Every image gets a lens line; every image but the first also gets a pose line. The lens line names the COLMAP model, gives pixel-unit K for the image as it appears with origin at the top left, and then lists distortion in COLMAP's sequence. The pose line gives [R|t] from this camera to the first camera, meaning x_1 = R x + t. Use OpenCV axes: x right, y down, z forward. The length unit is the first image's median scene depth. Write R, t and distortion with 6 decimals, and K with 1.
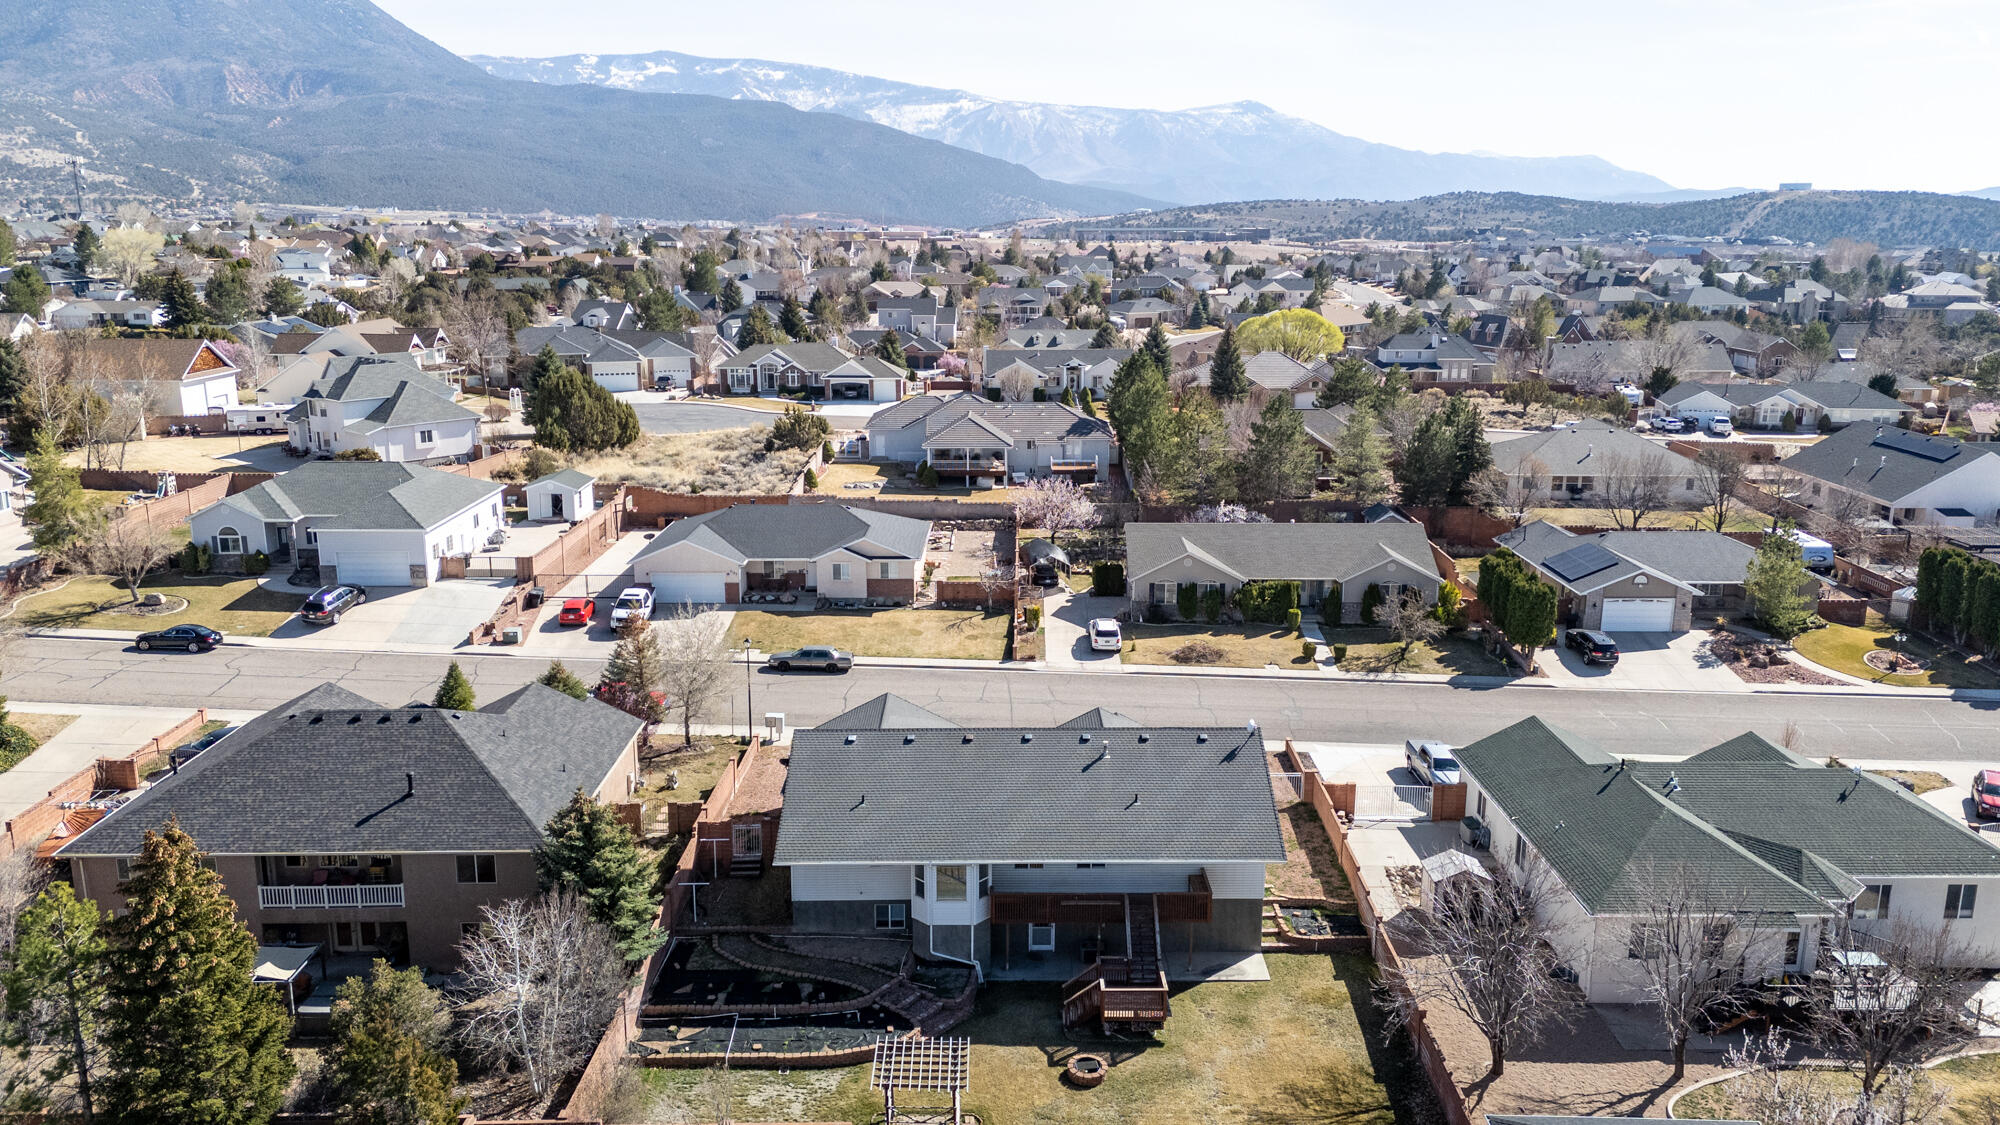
lens RADIAL K [[1460.4, 0, 1005.1], [0, 1460.4, 554.9], [0, 0, 1]] dist [0.092718, -0.099176]
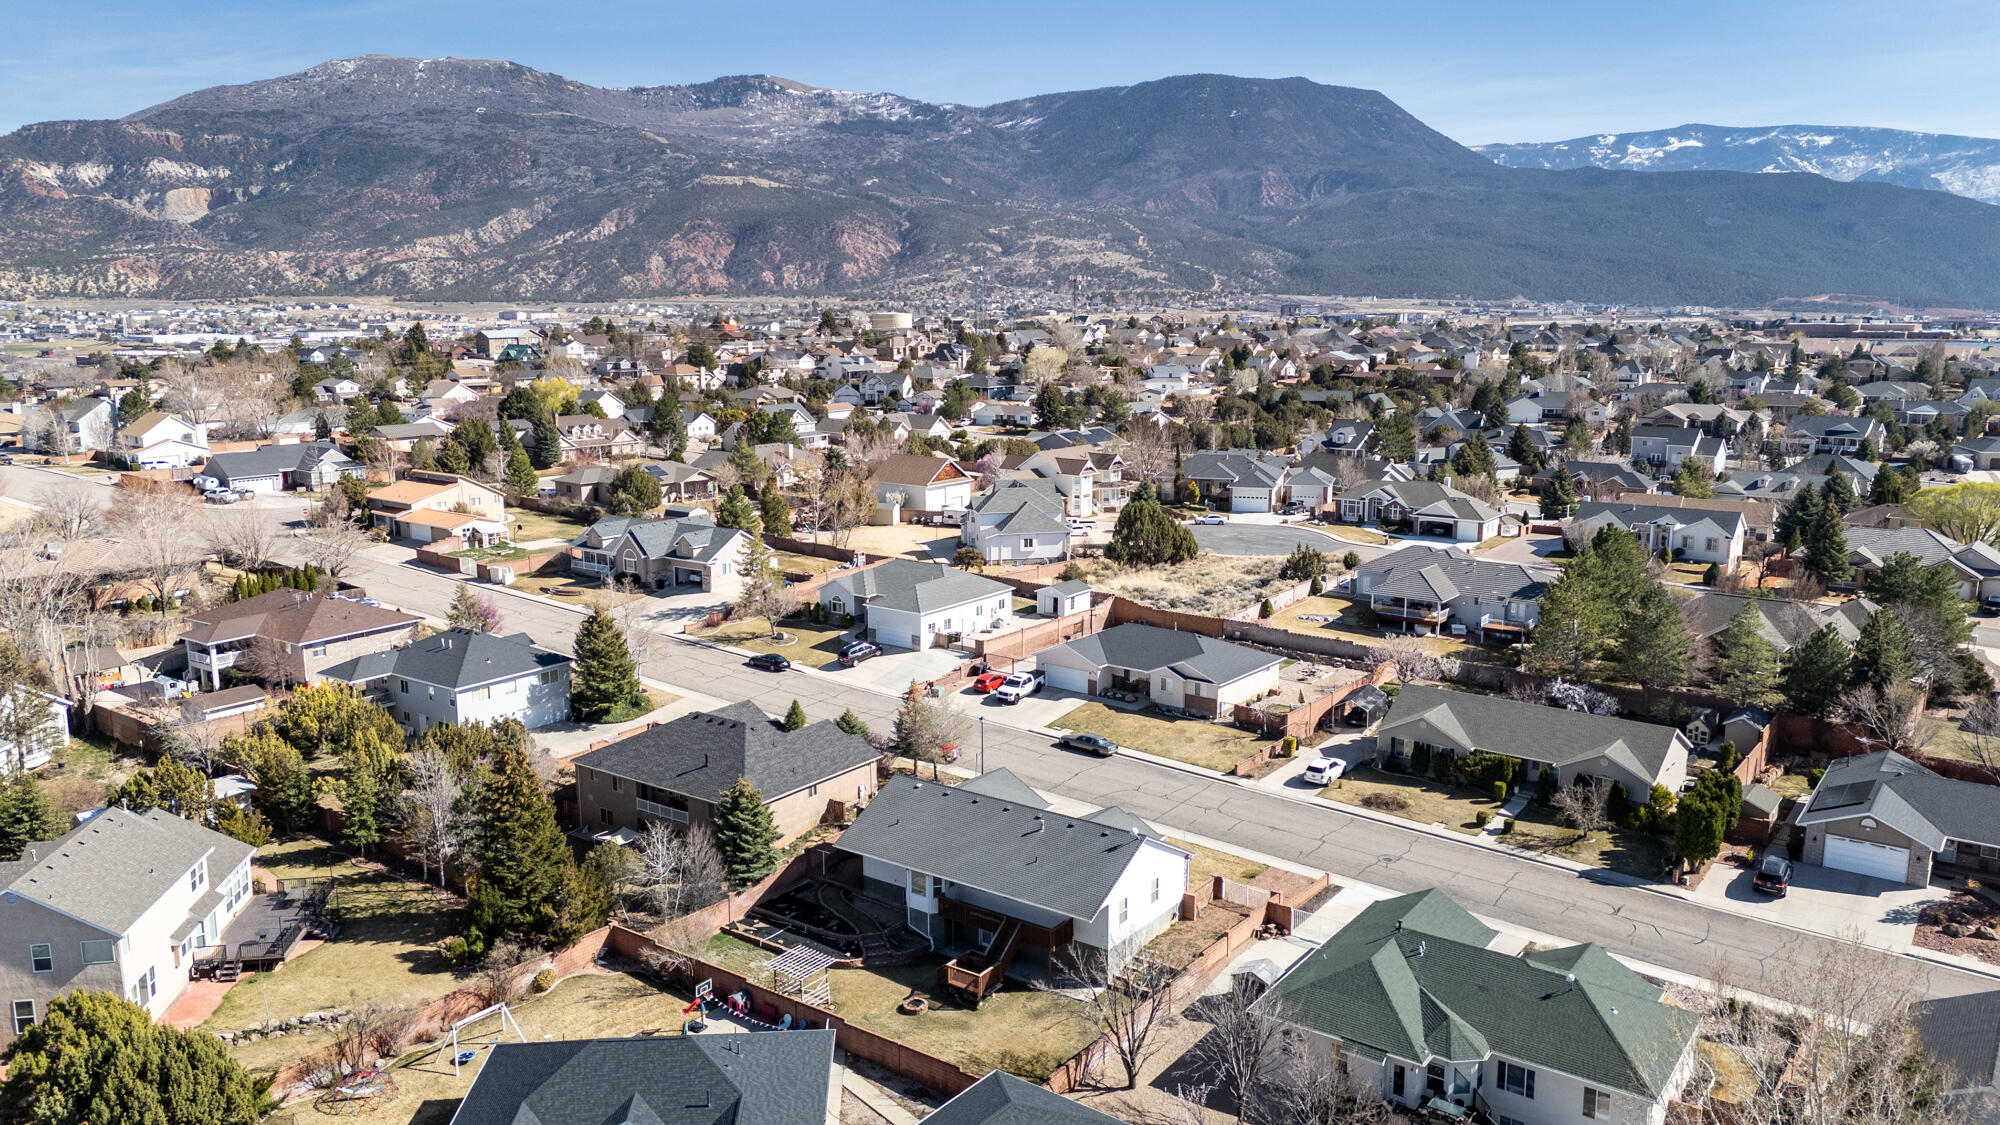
lens RADIAL K [[1460.4, 0, 1005.1], [0, 1460.4, 554.9], [0, 0, 1]] dist [0.092718, -0.099176]
pose [[0.800196, 0.104741, -0.590521, 0.532128], [-0.134956, 0.990826, -0.007131, -0.074930], [0.584357, 0.085401, 0.806990, -0.151380]]
